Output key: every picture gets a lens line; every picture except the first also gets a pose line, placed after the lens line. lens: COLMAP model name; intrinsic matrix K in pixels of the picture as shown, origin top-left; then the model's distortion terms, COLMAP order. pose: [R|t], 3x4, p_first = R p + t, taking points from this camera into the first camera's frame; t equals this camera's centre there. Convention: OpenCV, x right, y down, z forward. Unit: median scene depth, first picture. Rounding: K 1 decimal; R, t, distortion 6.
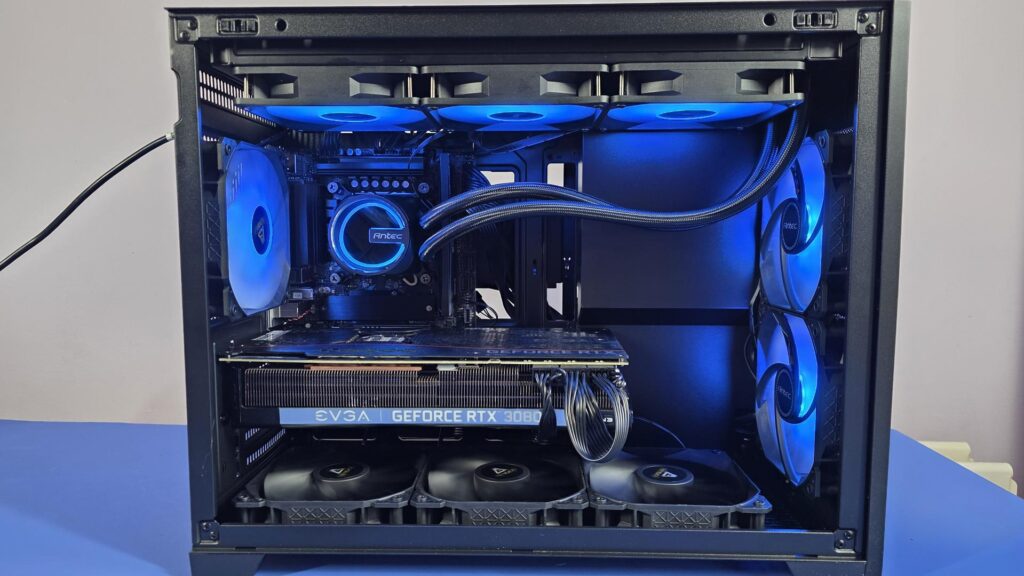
lens RADIAL K [[714.8, 0, 491.7], [0, 714.8, 287.1], [0, 0, 1]] dist [0.007620, -0.020116]
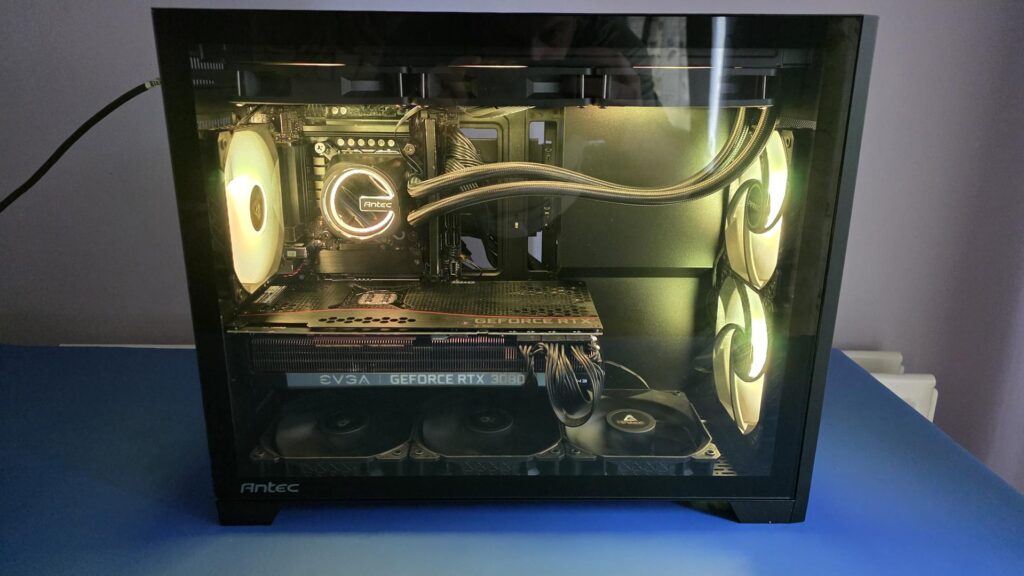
lens RADIAL K [[714.8, 0, 503.3], [0, 714.8, 289.0], [0, 0, 1]] dist [0.007620, -0.020116]
pose [[0.998452, -0.010981, 0.054519, -0.022871], [-0.000270, 0.979342, 0.202209, -0.180731], [-0.055614, -0.201911, 0.977824, -0.064934]]
